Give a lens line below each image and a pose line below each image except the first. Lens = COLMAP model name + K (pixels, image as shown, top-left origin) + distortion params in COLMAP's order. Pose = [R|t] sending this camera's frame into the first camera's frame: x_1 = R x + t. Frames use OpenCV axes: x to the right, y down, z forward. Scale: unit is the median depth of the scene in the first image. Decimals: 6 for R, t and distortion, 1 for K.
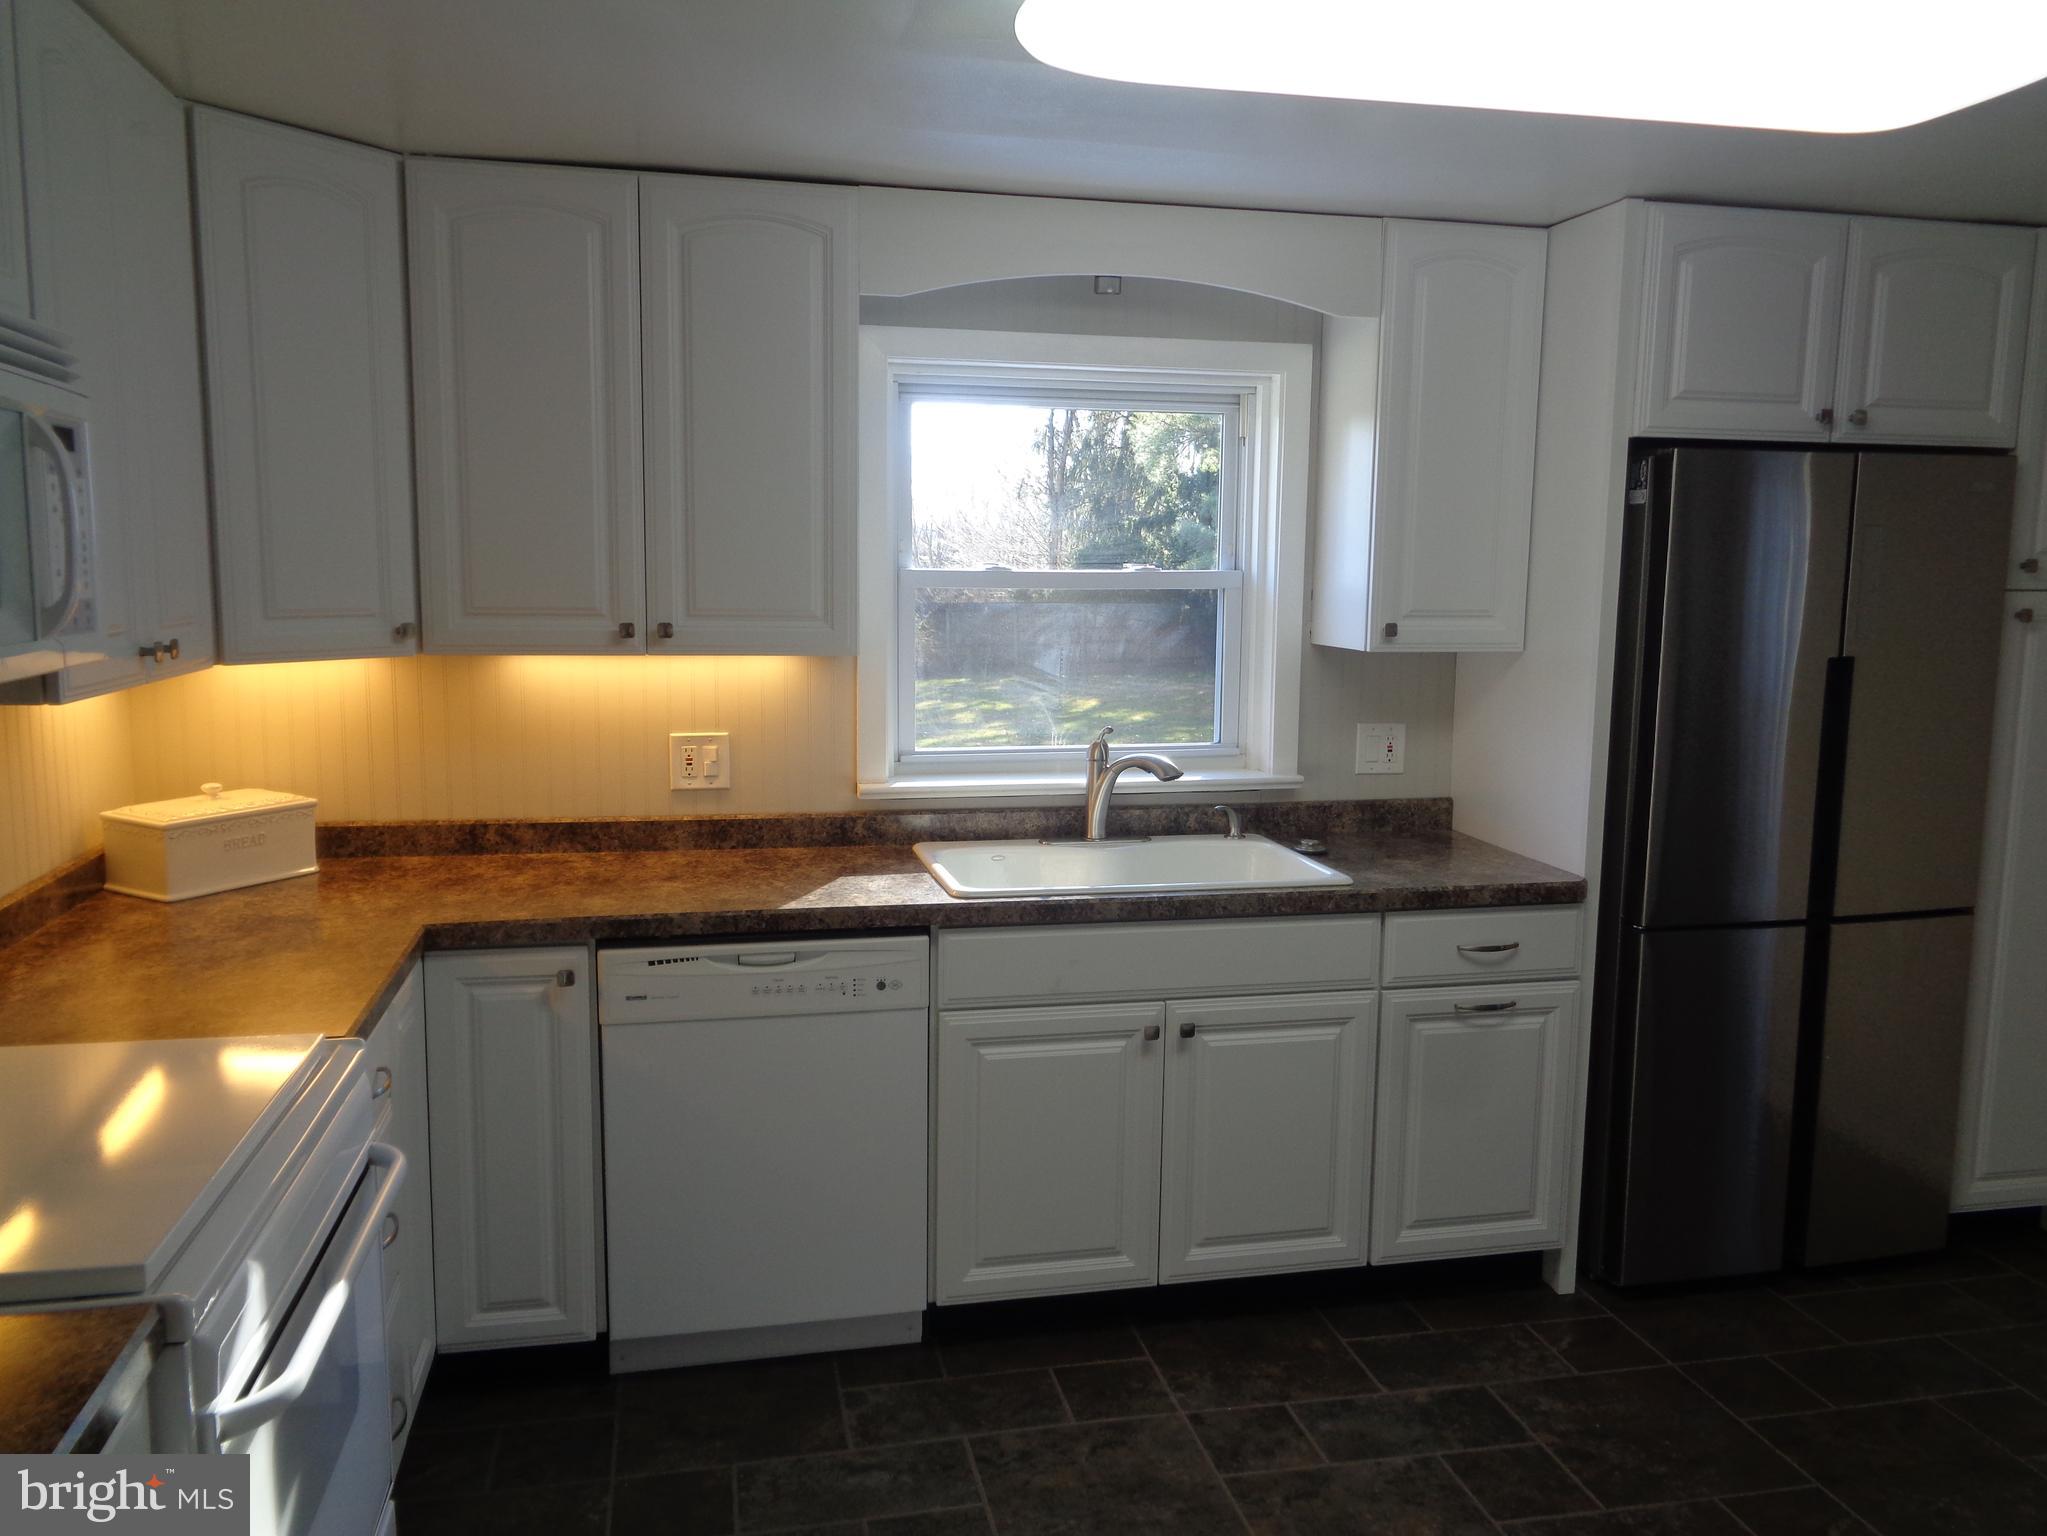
lens RADIAL K [[1526.3, 0, 1023.5], [0, 1526.3, 768.0], [0, 0, 1]] dist [0.004411, 0.000014]
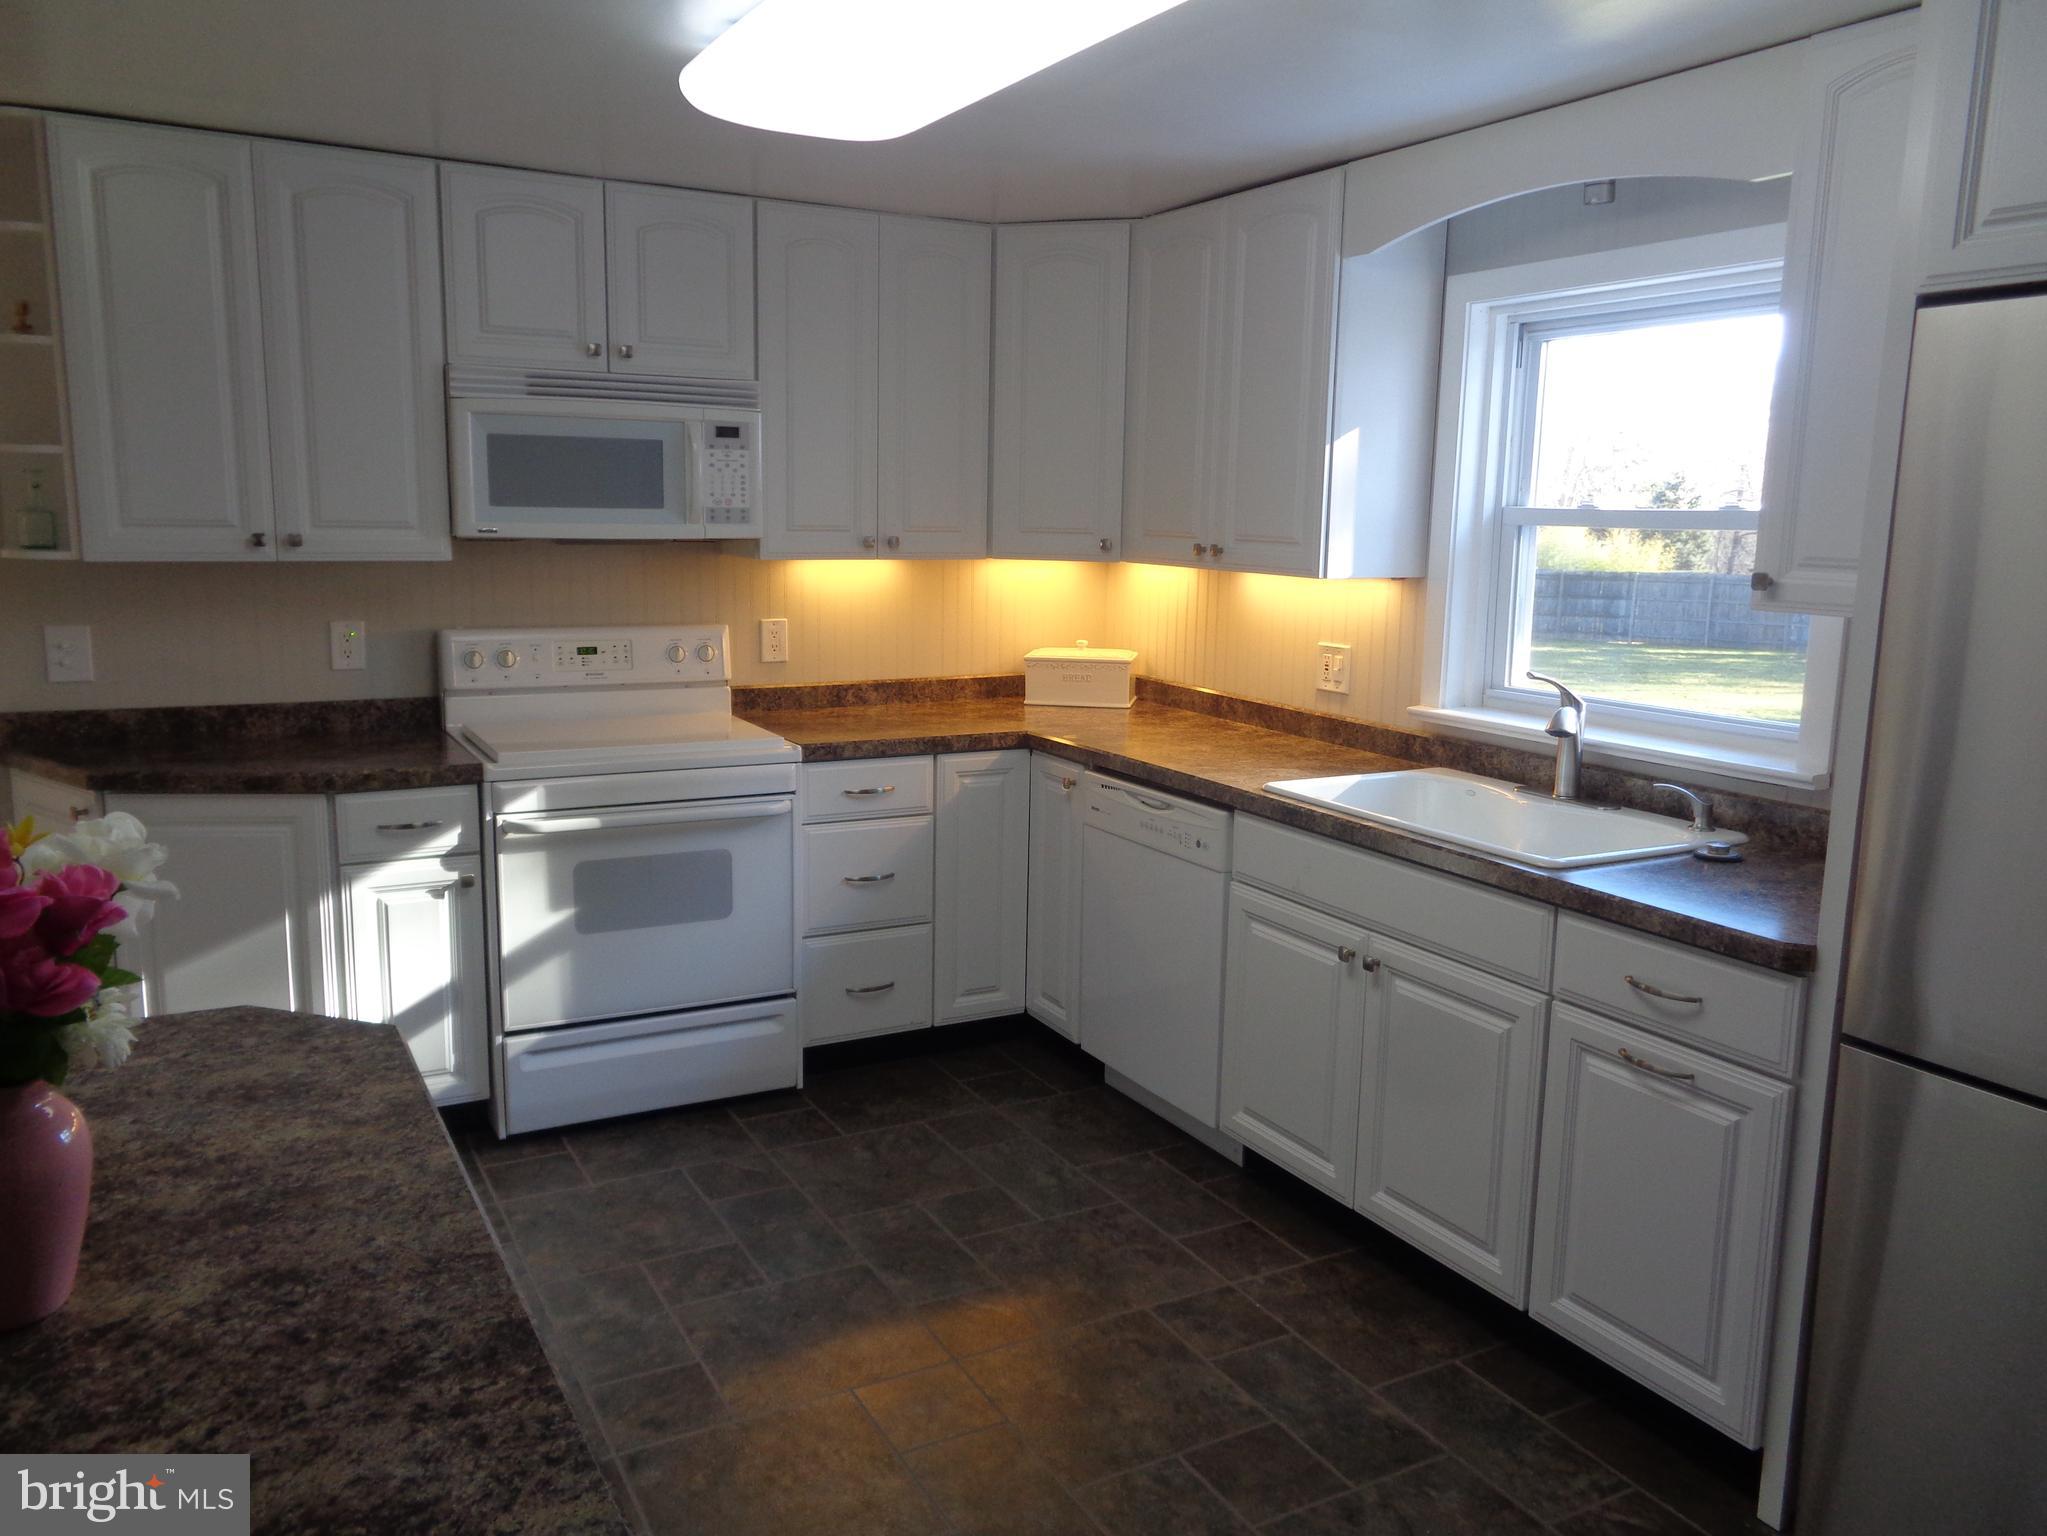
lens RADIAL K [[1526.3, 0, 1023.5], [0, 1526.3, 768.0], [0, 0, 1]] dist [-0.005317, -0.000651]
pose [[0.292424, 0.158813, -0.943009, 0.922808], [-0.141627, 0.982431, 0.121534, -0.041364], [0.945743, 0.098016, 0.309778, 0.445783]]
